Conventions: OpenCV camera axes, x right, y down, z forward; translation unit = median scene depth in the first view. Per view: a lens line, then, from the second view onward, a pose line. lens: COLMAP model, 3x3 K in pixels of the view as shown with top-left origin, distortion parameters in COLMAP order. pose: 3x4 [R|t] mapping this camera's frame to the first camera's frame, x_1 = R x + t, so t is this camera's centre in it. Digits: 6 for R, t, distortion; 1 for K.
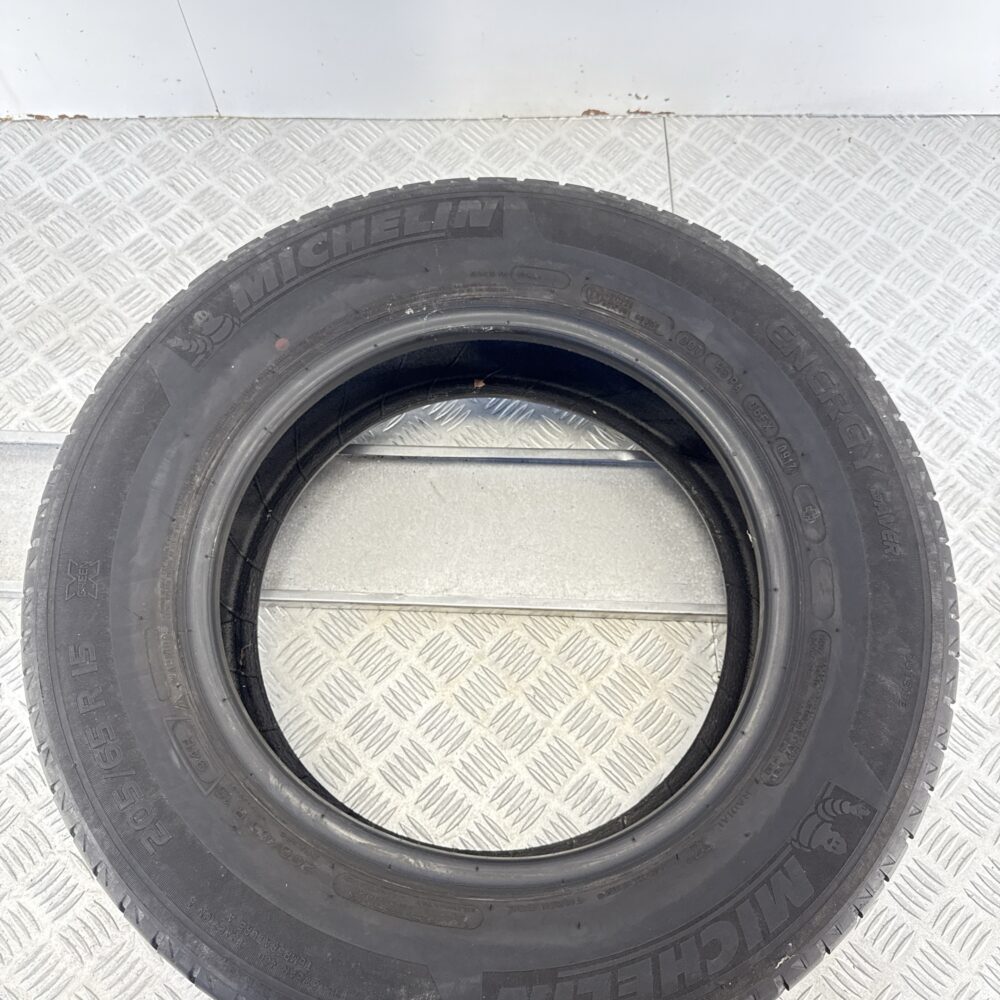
lens RADIAL K [[976.4, 0, 500.0], [0, 976.4, 500.0], [0, 0, 1]] dist [0.164834, -0.343604]
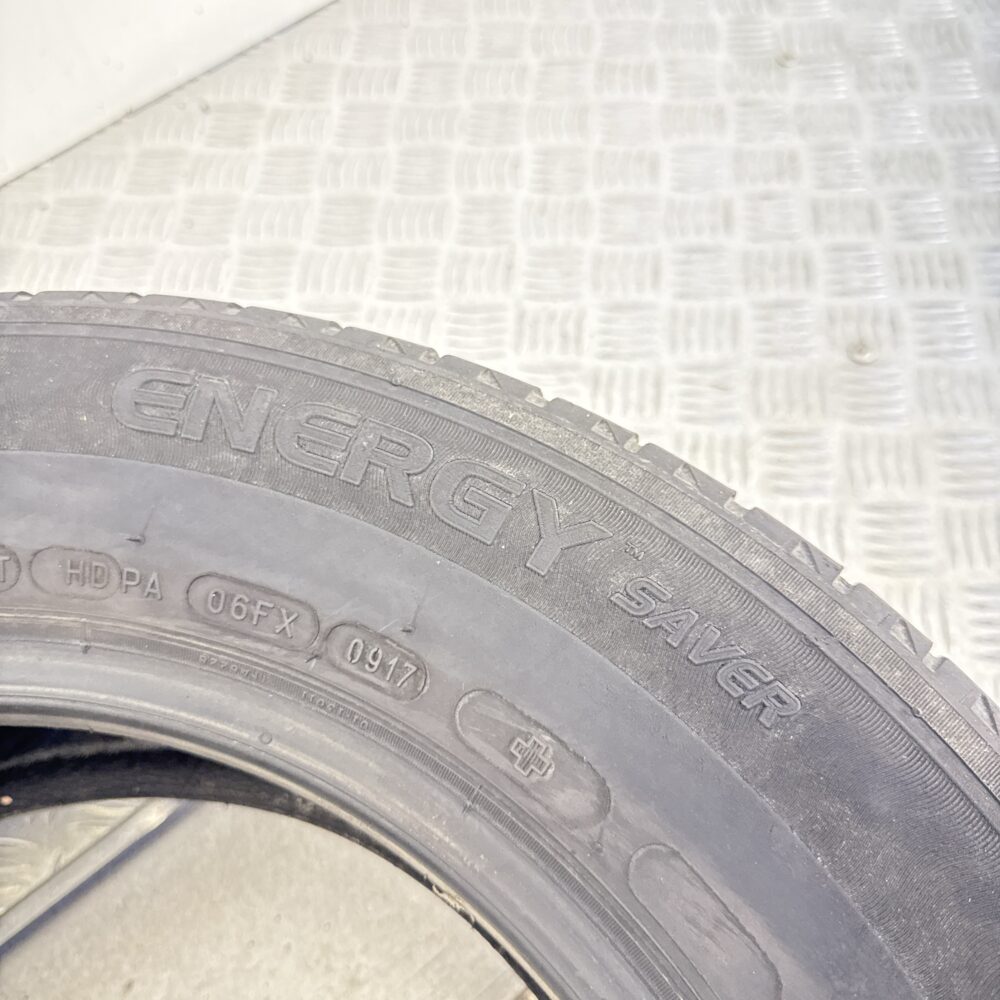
lens RADIAL K [[976.4, 0, 500.0], [0, 976.4, 500.0], [0, 0, 1]] dist [0.164834, -0.343604]
pose [[0.750405, -0.598392, 0.280748, 0.205799], [0.633199, 0.772642, -0.045641, -0.035586], [-0.189606, 0.212019, 0.958696, 0.514716]]
